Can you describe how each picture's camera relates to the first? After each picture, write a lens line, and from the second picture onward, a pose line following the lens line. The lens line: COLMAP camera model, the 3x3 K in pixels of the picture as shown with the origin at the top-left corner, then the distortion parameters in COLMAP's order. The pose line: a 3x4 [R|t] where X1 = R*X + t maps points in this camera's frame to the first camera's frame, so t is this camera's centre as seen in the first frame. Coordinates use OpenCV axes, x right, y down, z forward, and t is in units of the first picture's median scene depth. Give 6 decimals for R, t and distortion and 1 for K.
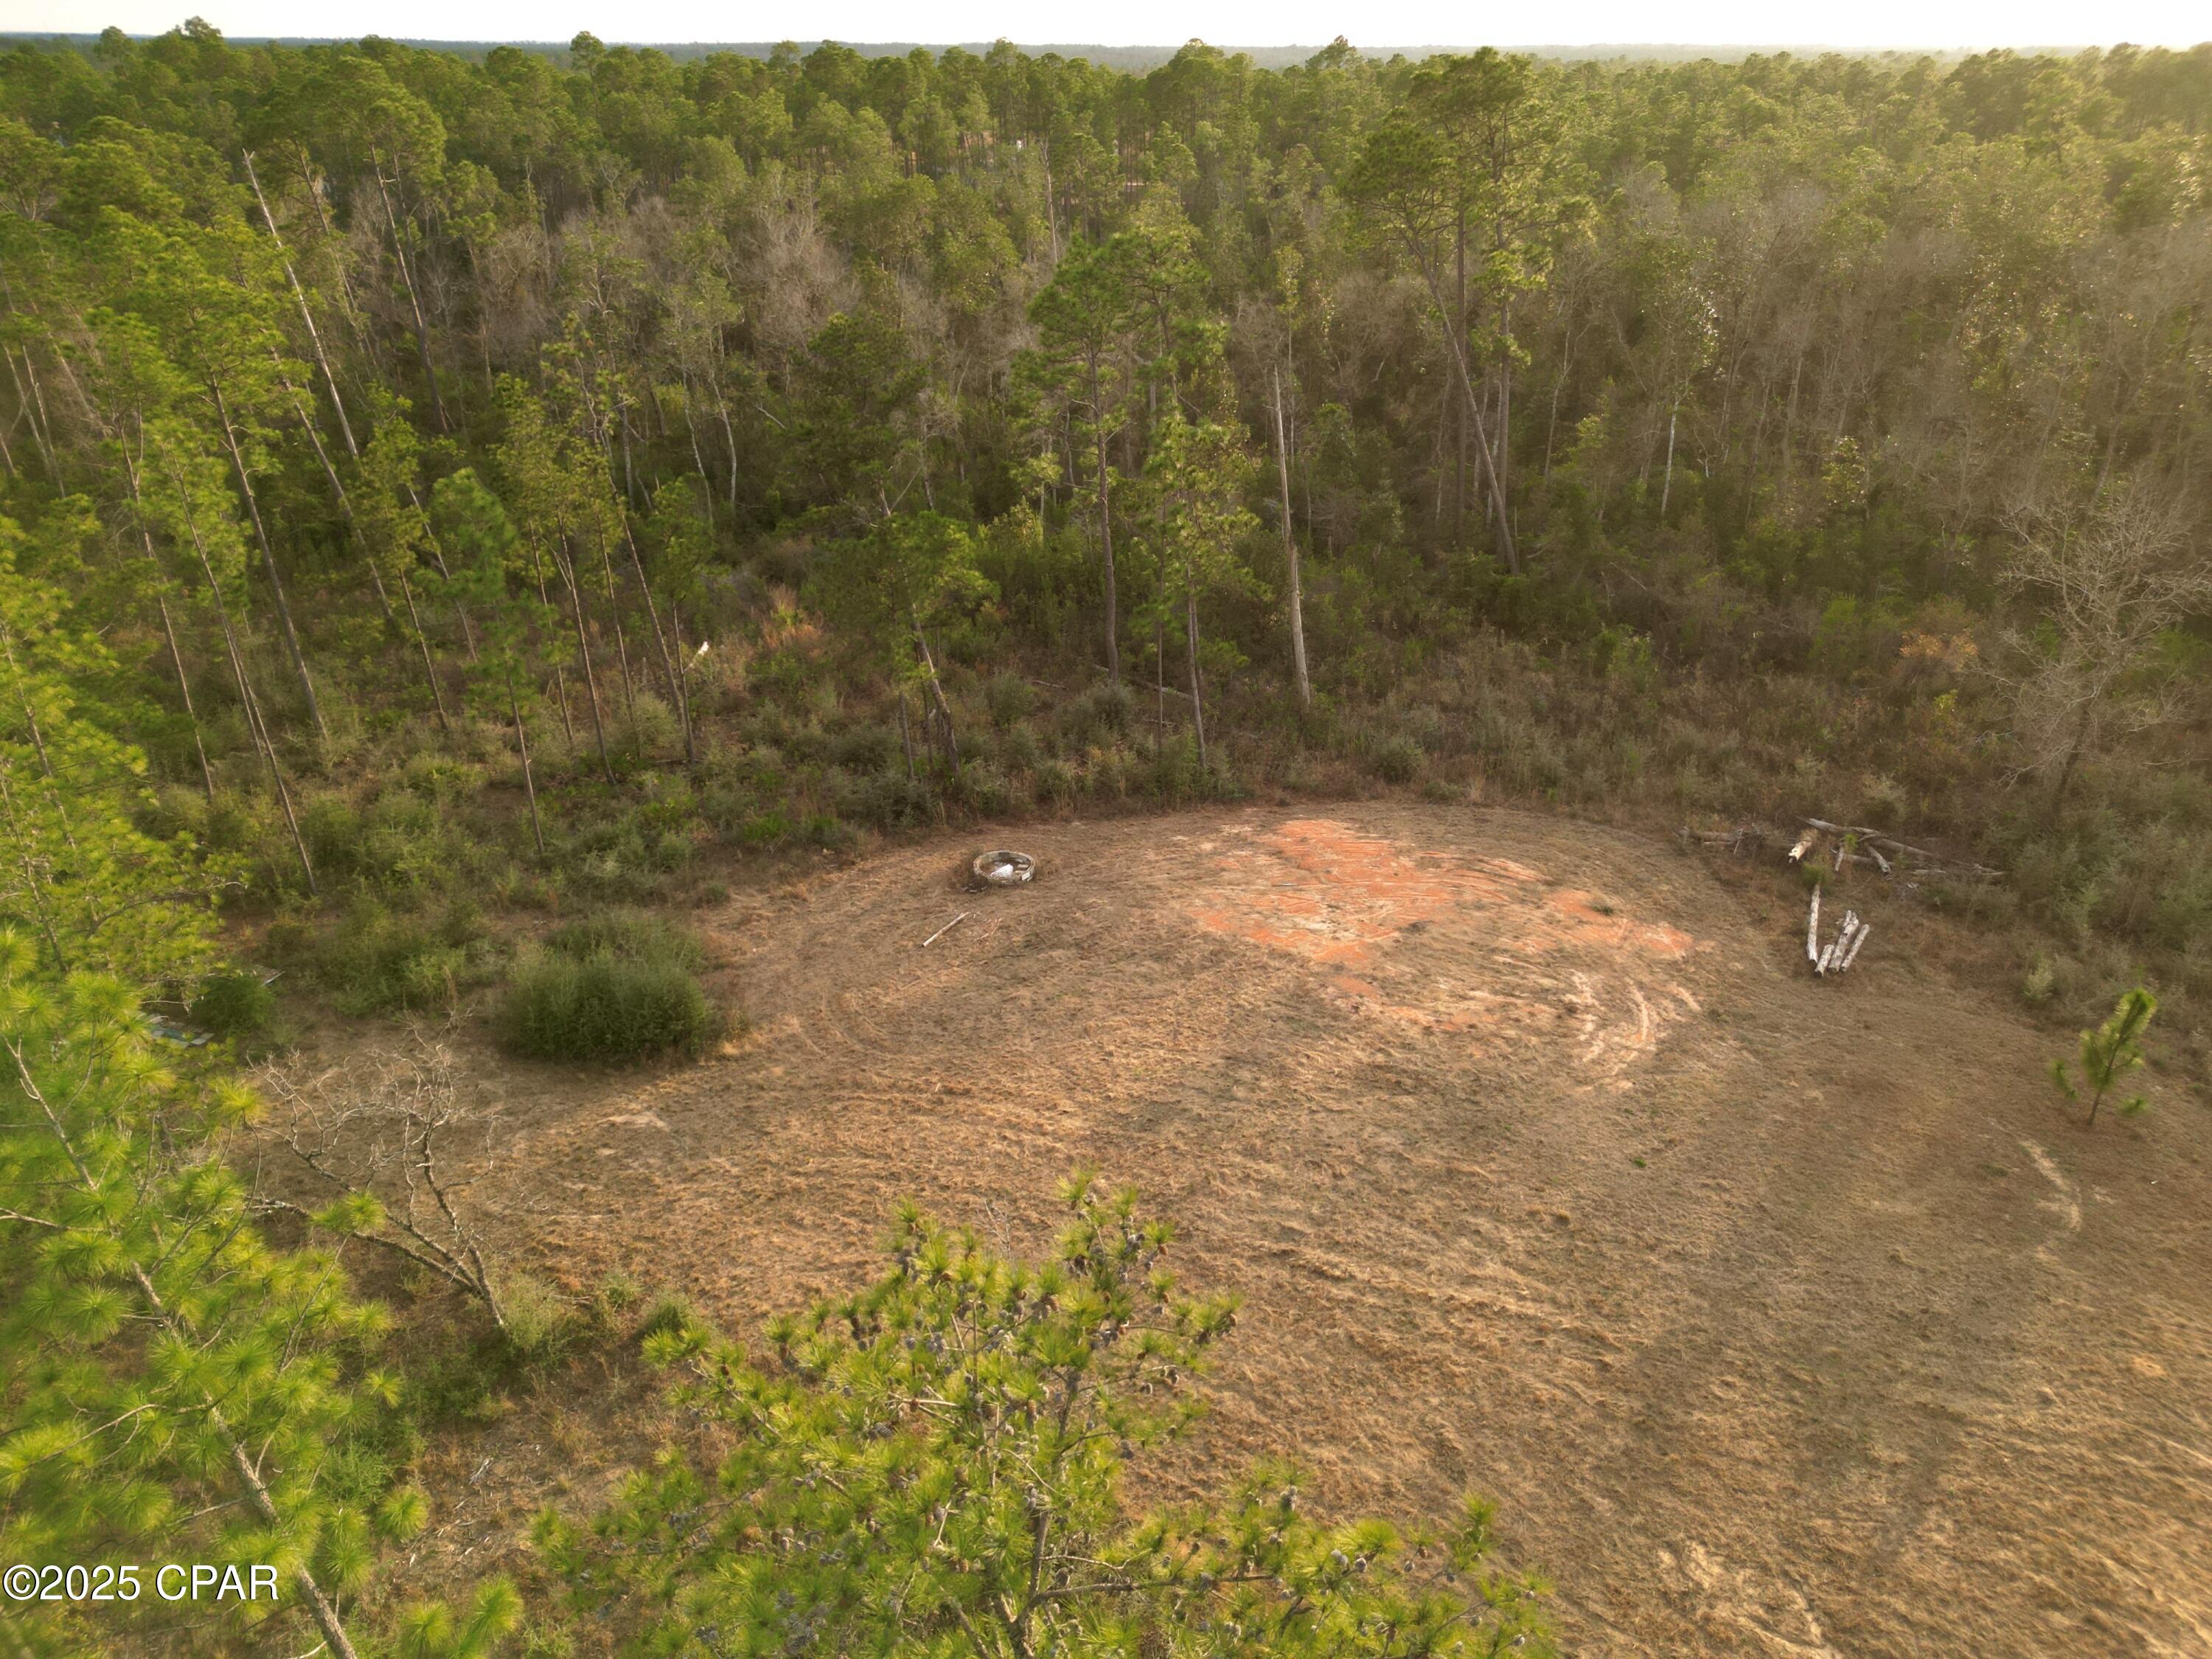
lens RADIAL K [[1532.6, 0, 1102.3], [0, 1532.6, 832.4], [0, 0, 1]] dist [-0.011666, -0.003822]
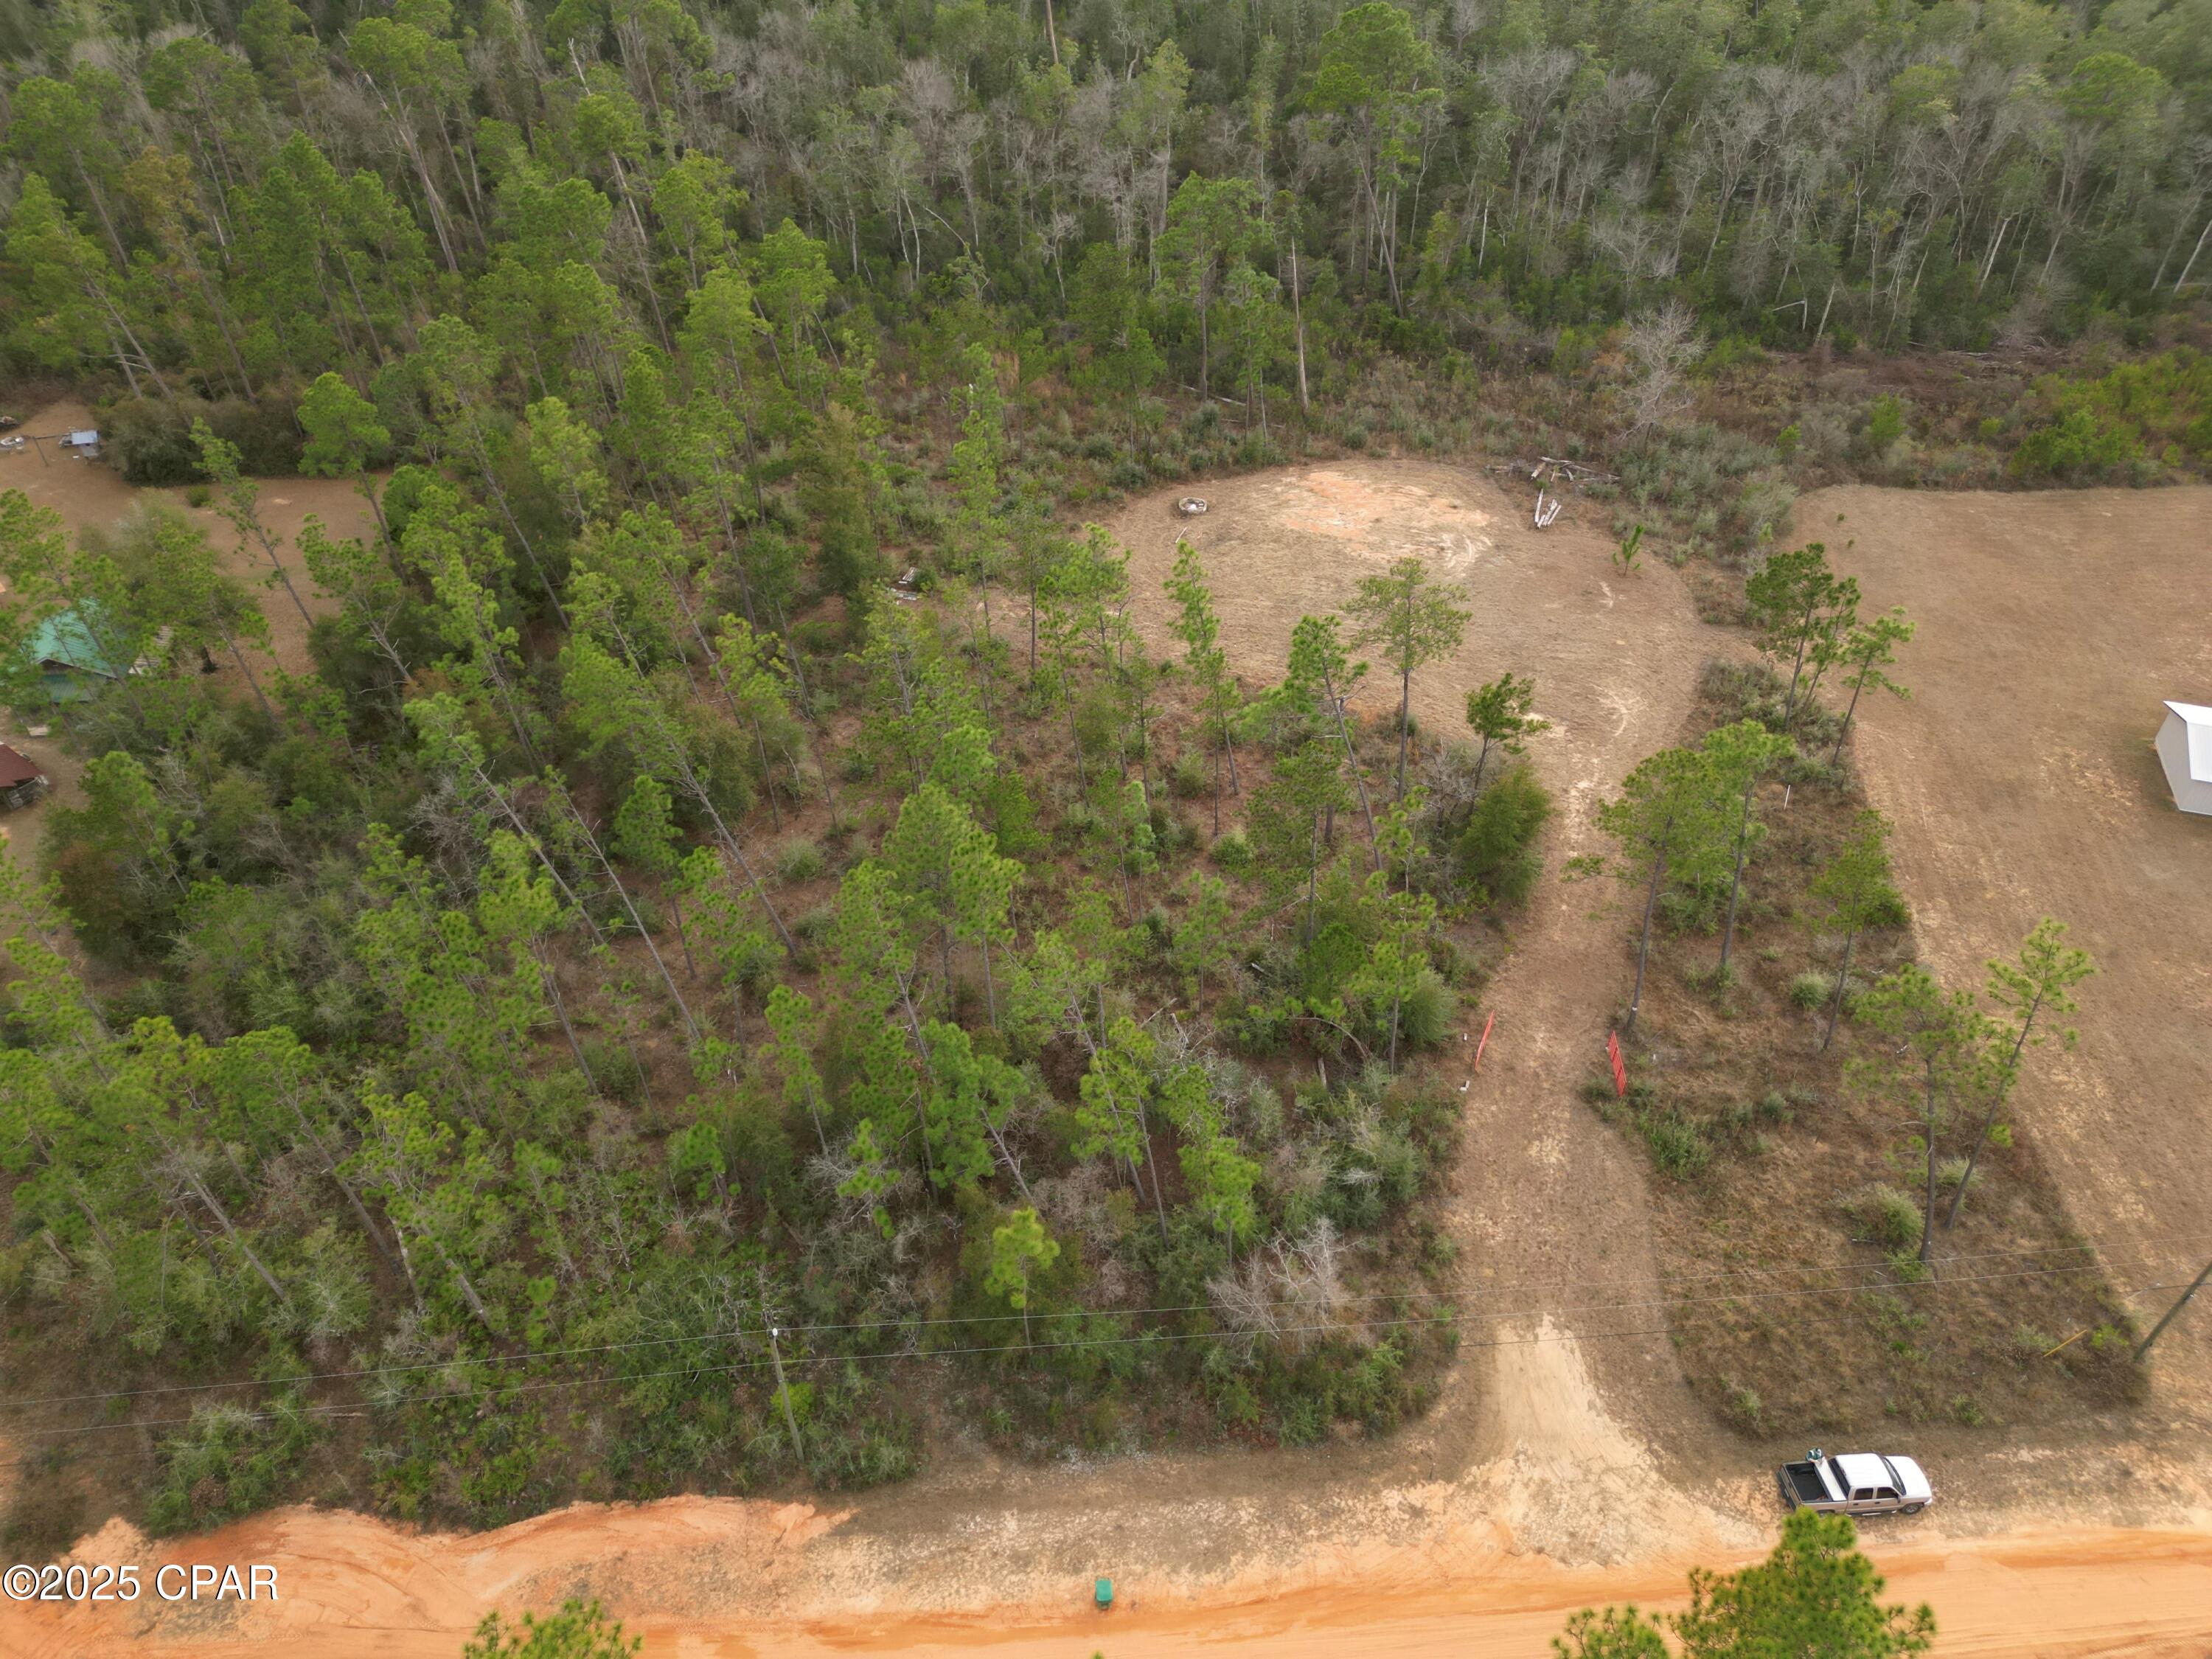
lens RADIAL K [[1560.7, 0, 1117.3], [0, 1560.7, 830.2], [0, 0, 1]] dist [0.042777, -0.020670]
pose [[0.989771, -0.092616, 0.108518, -0.437141], [0.061673, 0.963655, 0.259932, -0.113020], [-0.128648, -0.250581, 0.959510, -1.216593]]
